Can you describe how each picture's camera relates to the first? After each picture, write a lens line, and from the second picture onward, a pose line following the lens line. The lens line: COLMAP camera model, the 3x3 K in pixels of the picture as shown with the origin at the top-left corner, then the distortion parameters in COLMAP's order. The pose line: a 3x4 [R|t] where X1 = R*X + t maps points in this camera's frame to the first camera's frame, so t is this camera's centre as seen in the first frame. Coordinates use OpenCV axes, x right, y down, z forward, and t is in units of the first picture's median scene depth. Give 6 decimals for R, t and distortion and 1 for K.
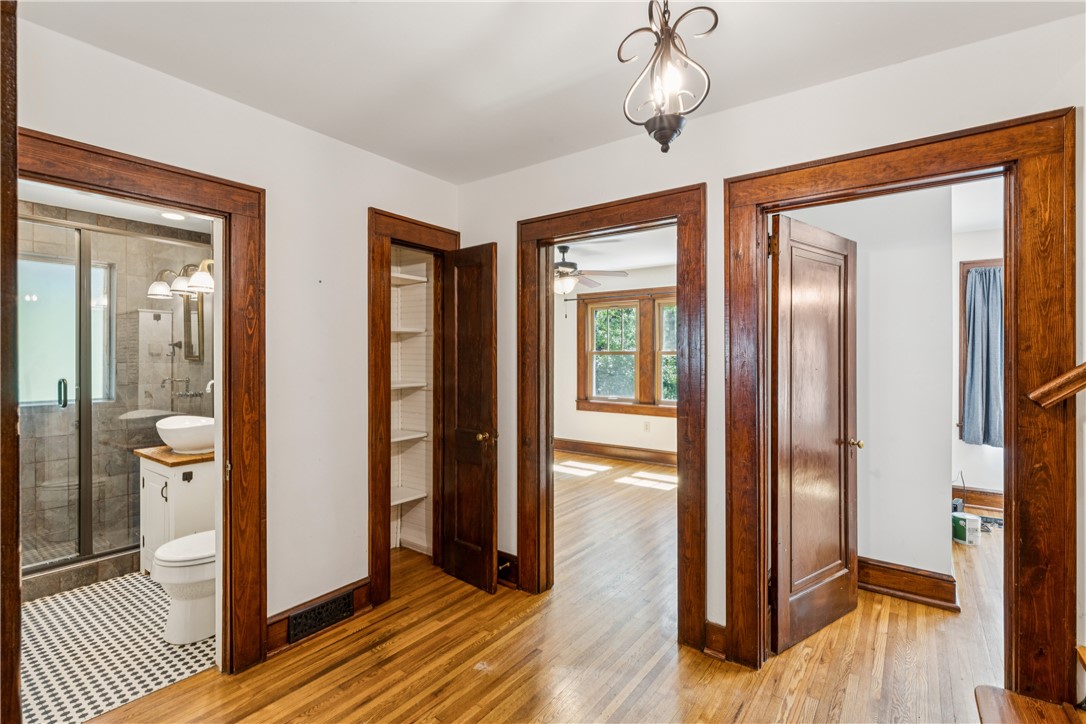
lens RADIAL K [[507.2, 0, 543.0], [0, 507.2, 354.5], [0, 0, 1]] dist [-0.001964, 0.000157]
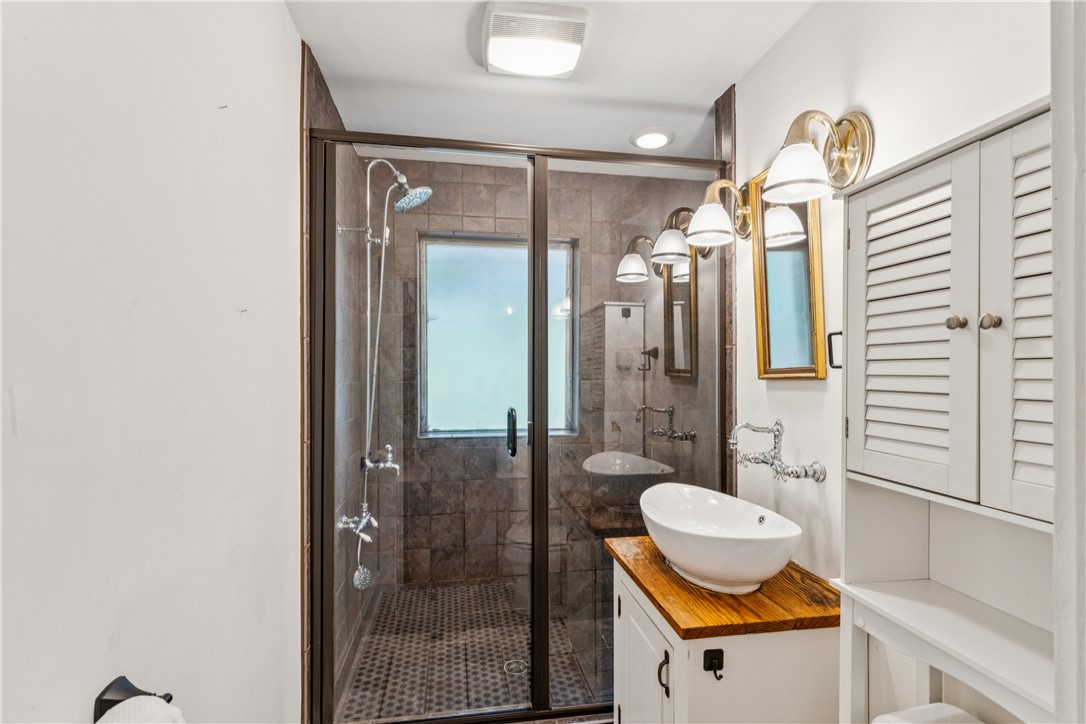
lens RADIAL K [[507.2, 0, 541.1], [0, 507.2, 364.8], [0, 0, 1]] dist [-0.001964, 0.000157]
pose [[0.715271, -0.005242, -0.698827, -0.372289], [-0.001244, 0.999961, -0.008773, 0.001543], [0.698846, 0.007144, 0.715237, 0.439497]]
